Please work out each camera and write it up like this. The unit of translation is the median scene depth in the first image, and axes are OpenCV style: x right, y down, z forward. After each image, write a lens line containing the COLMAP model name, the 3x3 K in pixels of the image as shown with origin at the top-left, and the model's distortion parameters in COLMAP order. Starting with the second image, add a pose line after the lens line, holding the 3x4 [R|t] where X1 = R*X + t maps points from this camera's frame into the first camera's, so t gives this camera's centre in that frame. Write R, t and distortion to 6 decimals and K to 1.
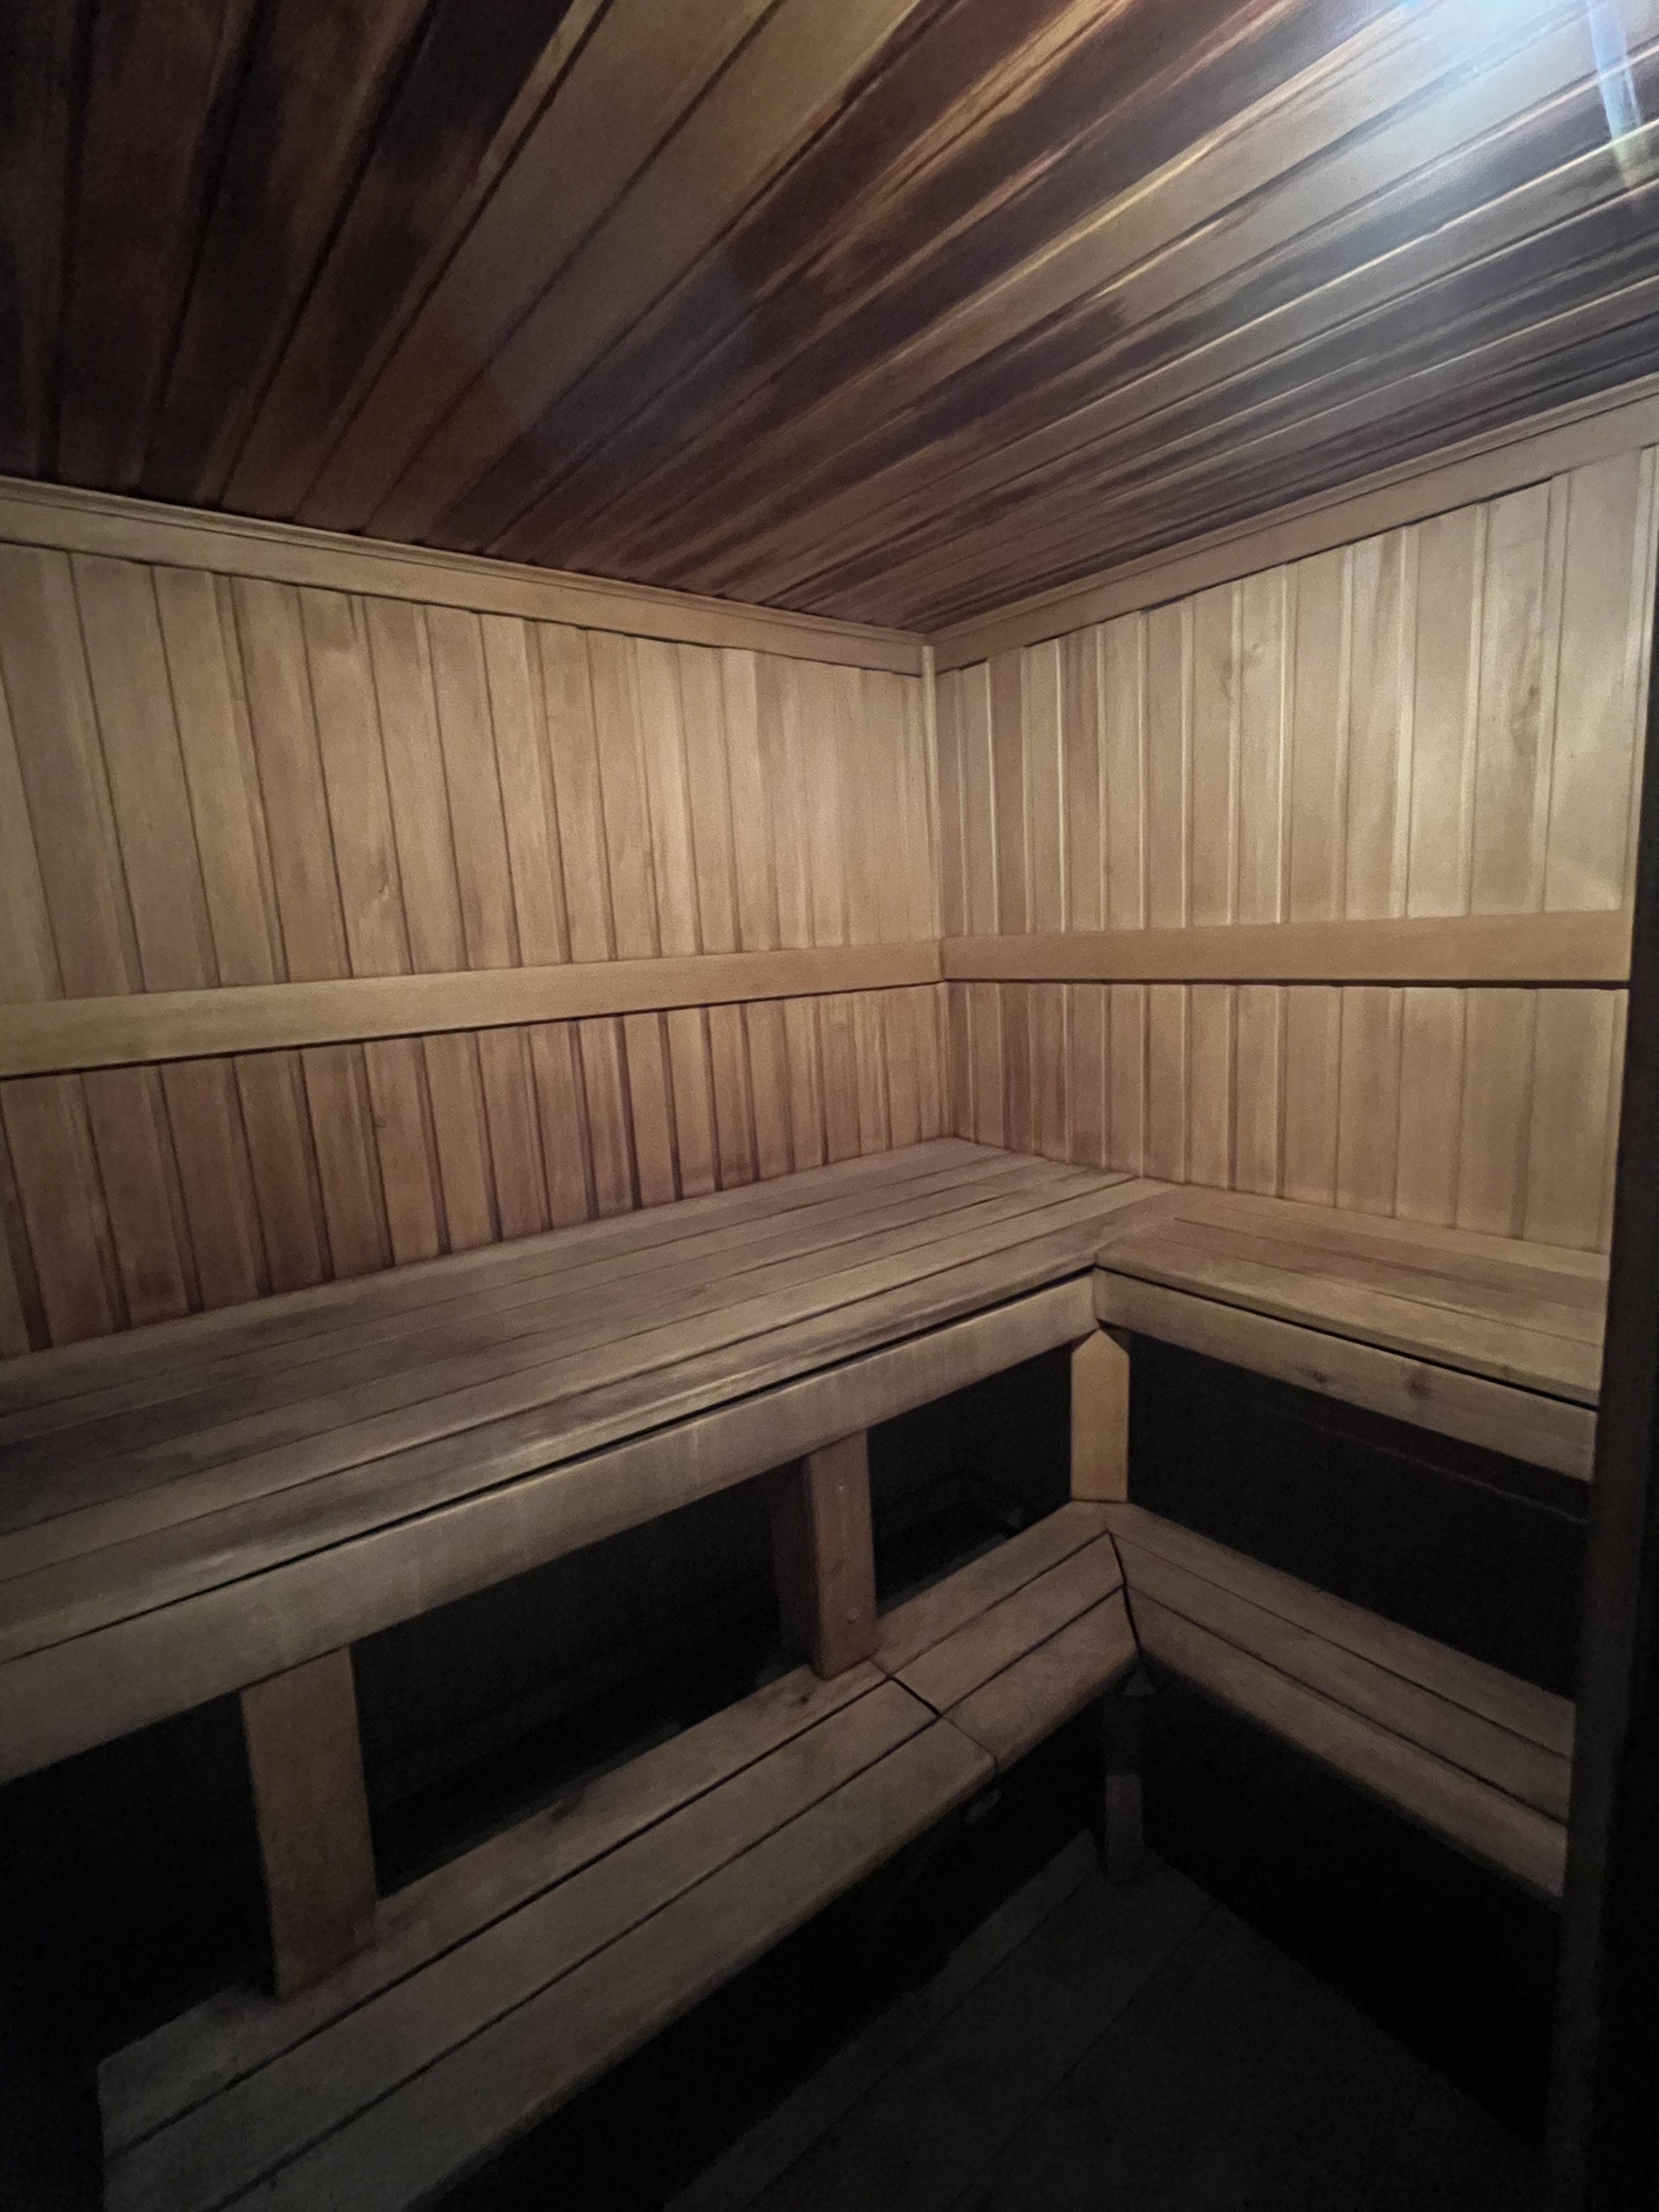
lens RADIAL K [[999.8, 0, 832.3], [0, 999.8, 1104.3], [0, 0, 1]] dist [-0.008374, 0.001881]
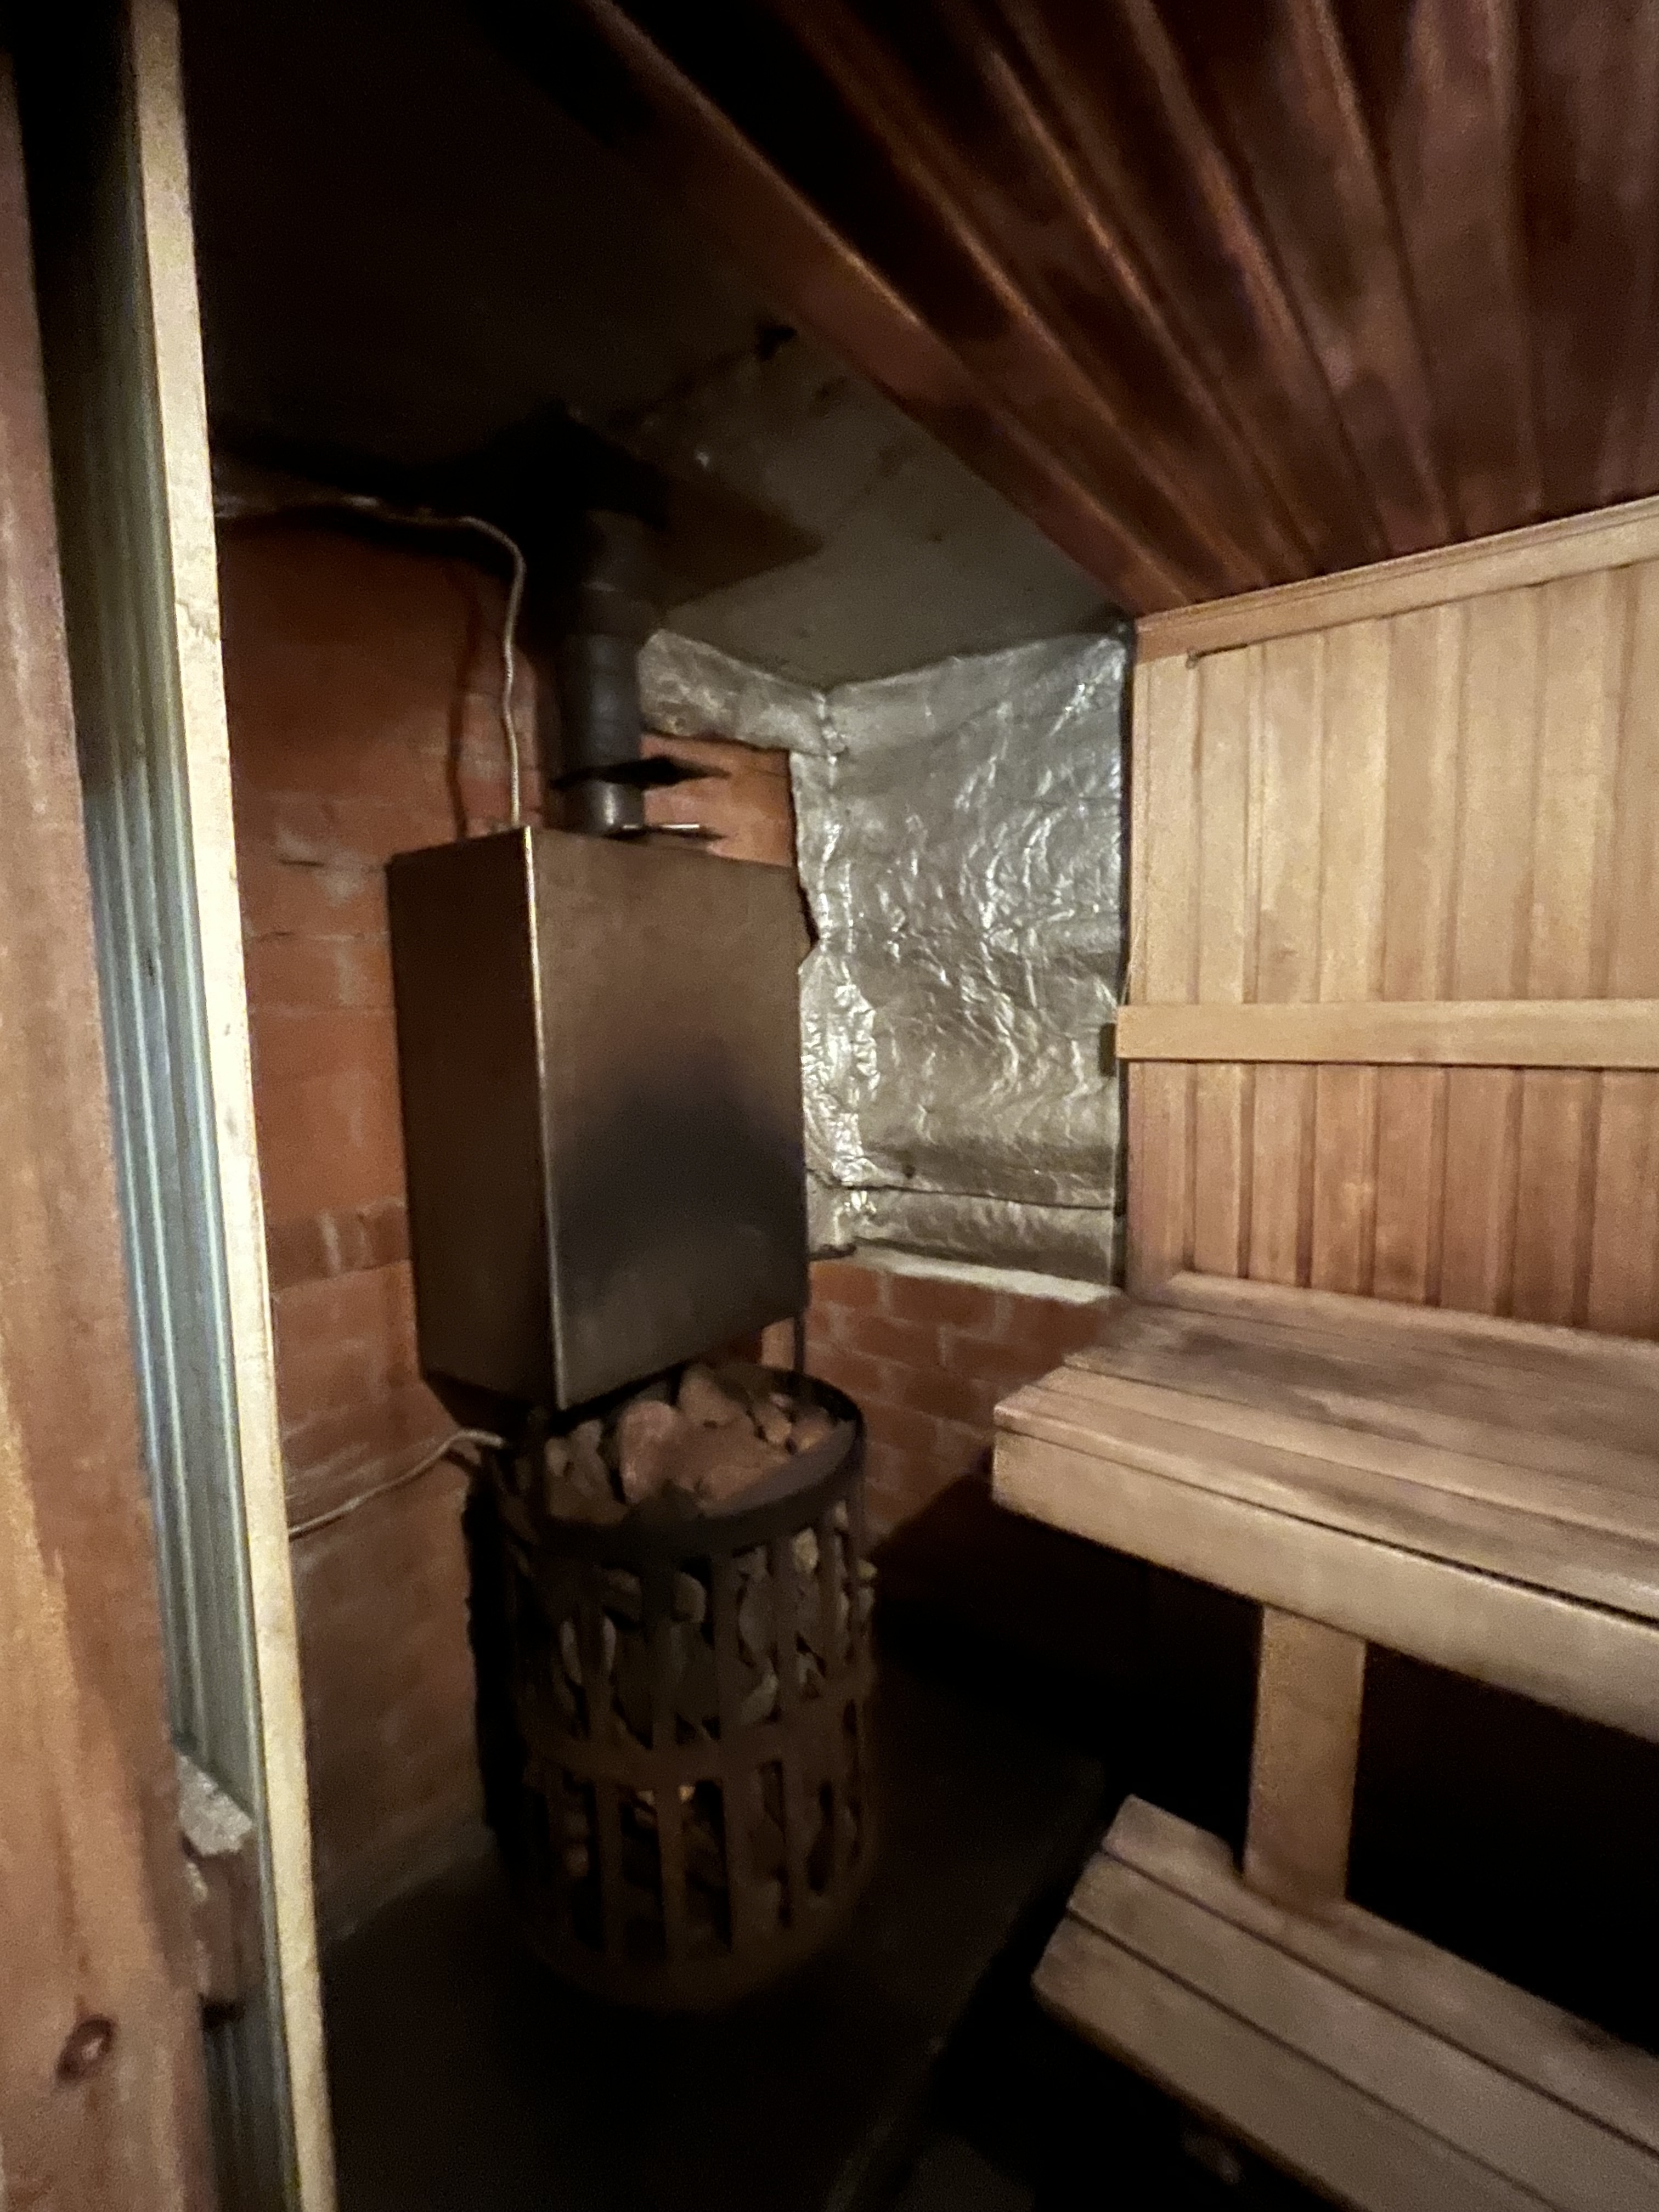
lens RADIAL K [[999.8, 0, 821.5], [0, 999.8, 1103.8], [0, 0, 1]] dist [-0.008374, 0.001881]
pose [[0.253154, 0.154174, -0.955062, 0.167784], [-0.159964, 0.980301, 0.115847, -0.017884], [0.954109, 0.123448, 0.272829, 0.072721]]
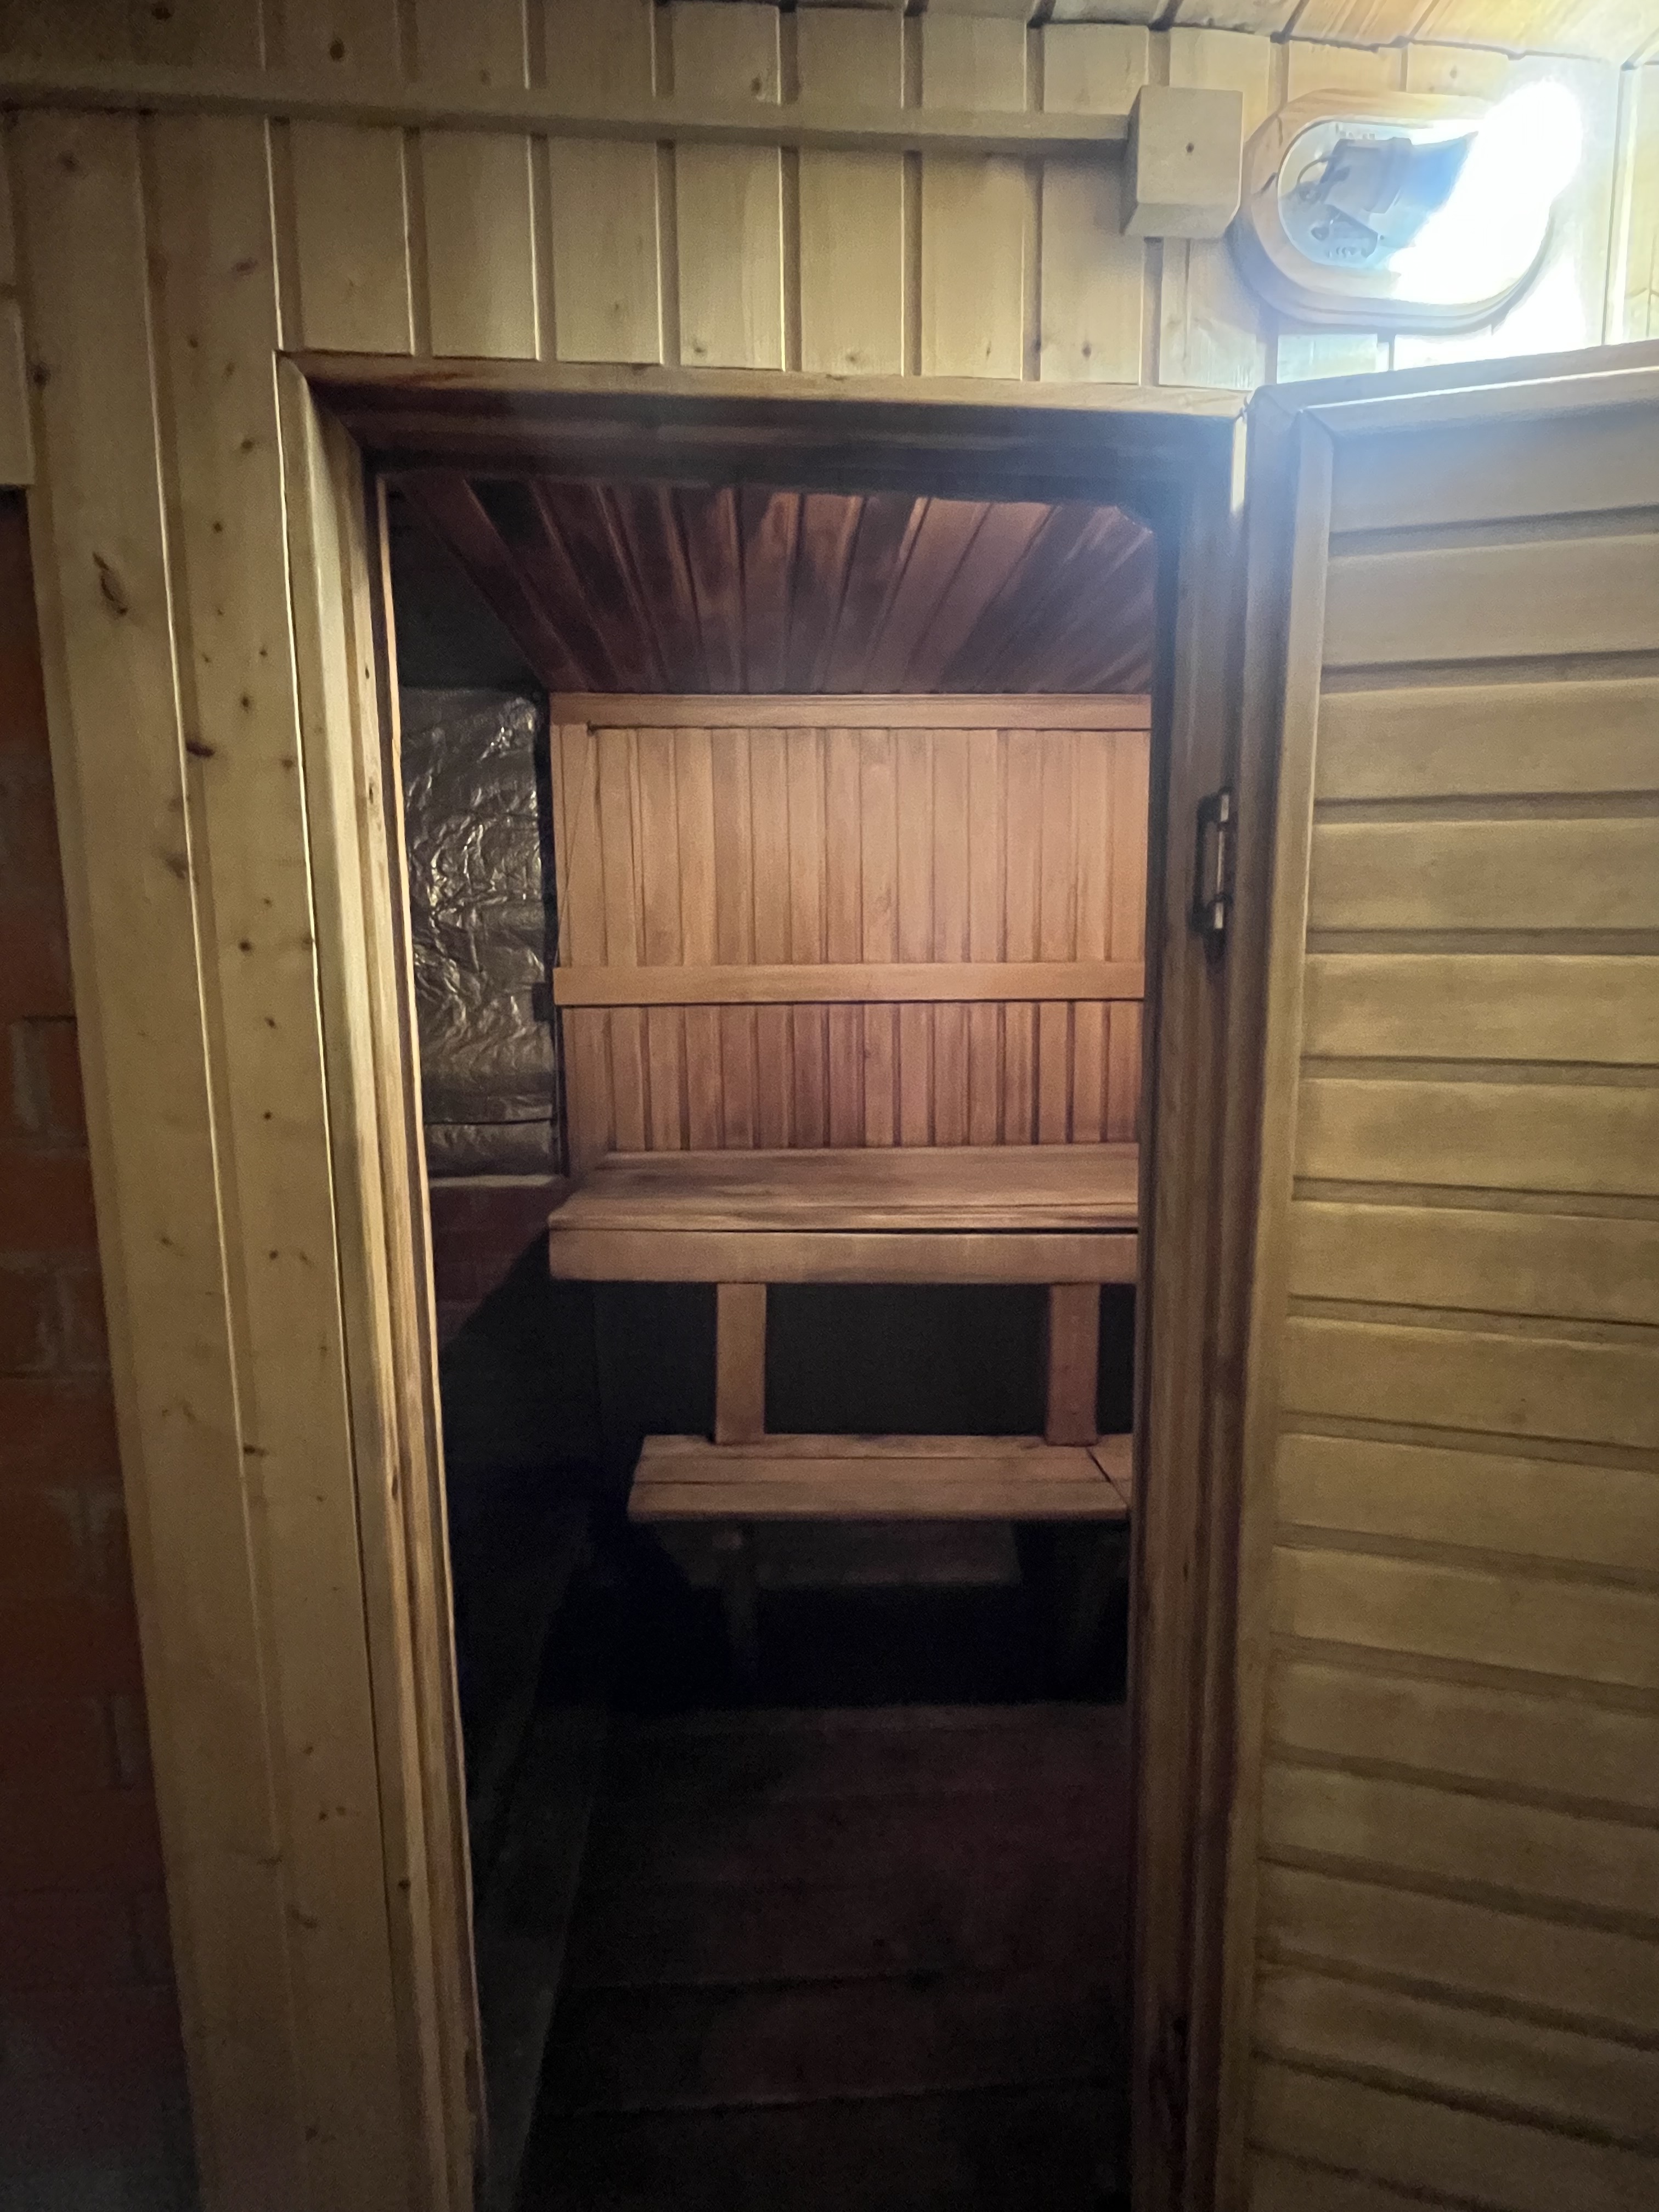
lens RADIAL K [[999.8, 0, 833.7], [0, 999.8, 1101.6], [0, 0, 1]] dist [-0.008374, 0.001881]
pose [[0.820378, 0.116681, -0.559790, 0.435934], [-0.131770, 0.991188, 0.013489, 0.084262], [0.556431, 0.062698, 0.828525, -0.374773]]
